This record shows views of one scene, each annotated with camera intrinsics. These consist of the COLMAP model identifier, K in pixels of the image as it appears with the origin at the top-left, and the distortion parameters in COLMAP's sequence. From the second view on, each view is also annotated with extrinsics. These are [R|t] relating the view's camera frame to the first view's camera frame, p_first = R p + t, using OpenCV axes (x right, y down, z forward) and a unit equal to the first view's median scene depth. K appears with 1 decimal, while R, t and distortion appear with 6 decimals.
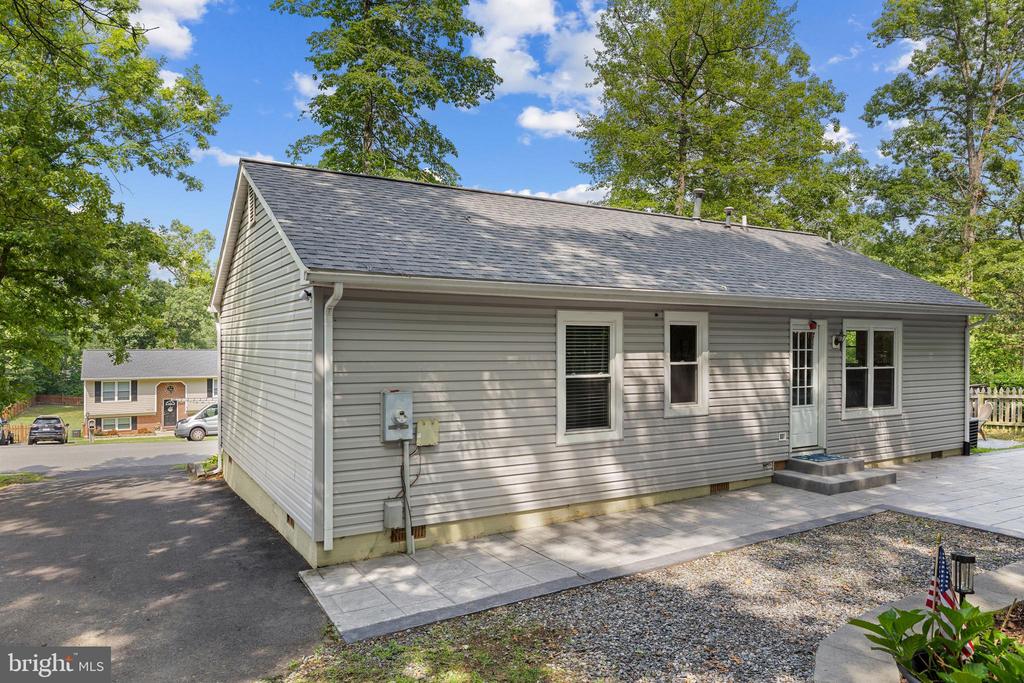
lens RADIAL K [[690.0, 0, 512.0], [0, 690.0, 341.5], [0, 0, 1]] dist [0.000621, -0.000172]
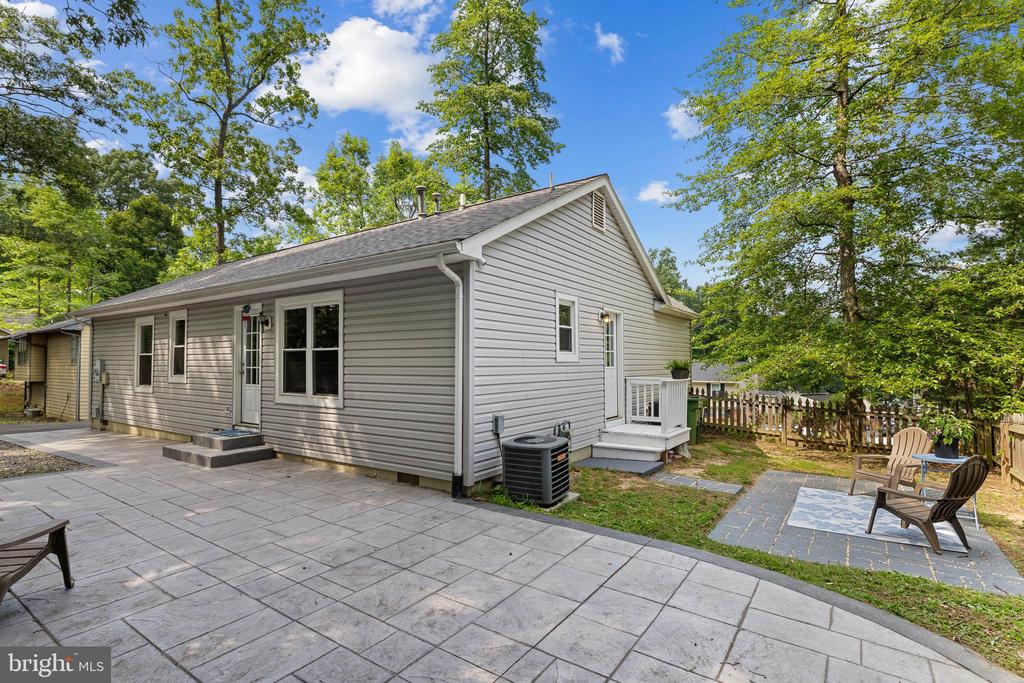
lens RADIAL K [[484.0, 0, 512.0], [0, 484.0, 341.5], [0, 0, 1]] dist [0.000613, 0.000049]
pose [[0.423152, -0.038096, -0.905257, 1.187373], [0.009198, 0.999245, -0.037752, 0.053848], [0.906012, 0.007648, 0.423183, 0.972689]]
